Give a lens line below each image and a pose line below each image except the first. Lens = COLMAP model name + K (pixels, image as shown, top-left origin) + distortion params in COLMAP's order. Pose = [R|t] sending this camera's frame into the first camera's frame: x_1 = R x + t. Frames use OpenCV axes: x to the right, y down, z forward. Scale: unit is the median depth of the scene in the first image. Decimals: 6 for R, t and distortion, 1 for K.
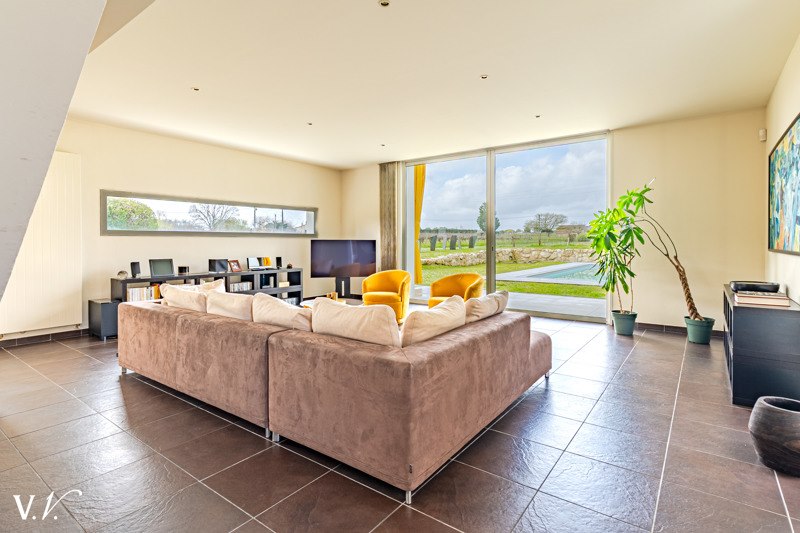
lens RADIAL K [[404.8, 0, 401.5], [0, 404.8, 241.5], [0, 0, 1]] dist [0.000433, 0.000041]
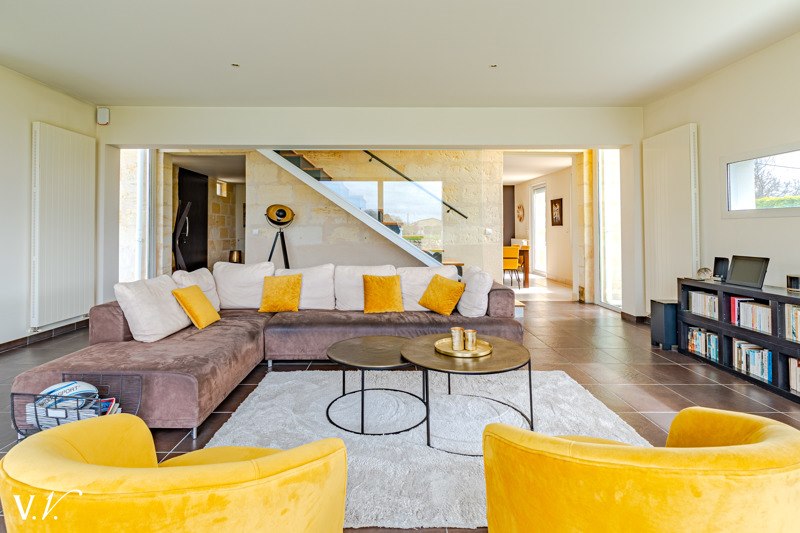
lens RADIAL K [[388.9, 0, 399.3], [0, 388.9, 222.3], [0, 0, 1]] dist [0.000663, -0.000275]
pose [[-0.793508, -0.009773, -0.608482, 0.143716], [0.004157, 0.999761, -0.021479, 0.003951], [0.608546, -0.019573, -0.793277, 1.106642]]
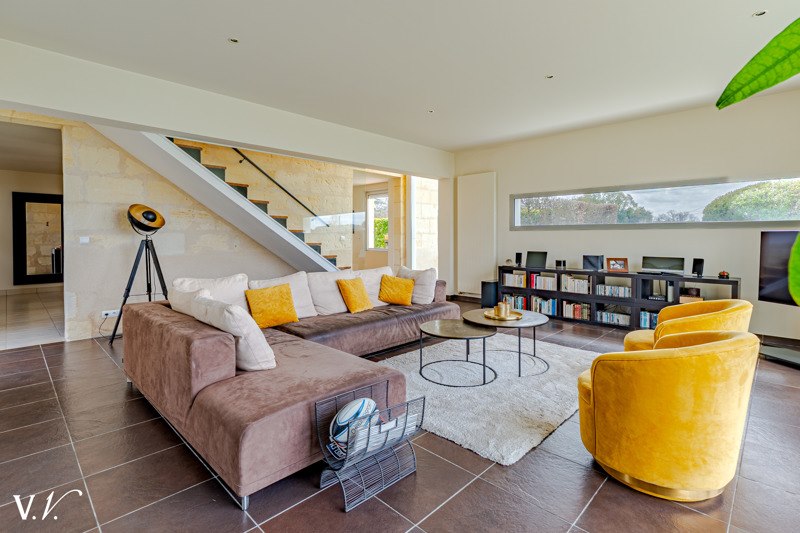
lens RADIAL K [[386.4, 0, 397.9], [0, 386.4, 240.3], [0, 0, 1]] dist [-0.000521, -0.000157]
pose [[-0.132265, 0.011772, -0.991144, 0.462990], [0.004443, 0.999926, 0.011283, 0.000240], [0.991204, -0.002911, -0.132308, 0.747740]]
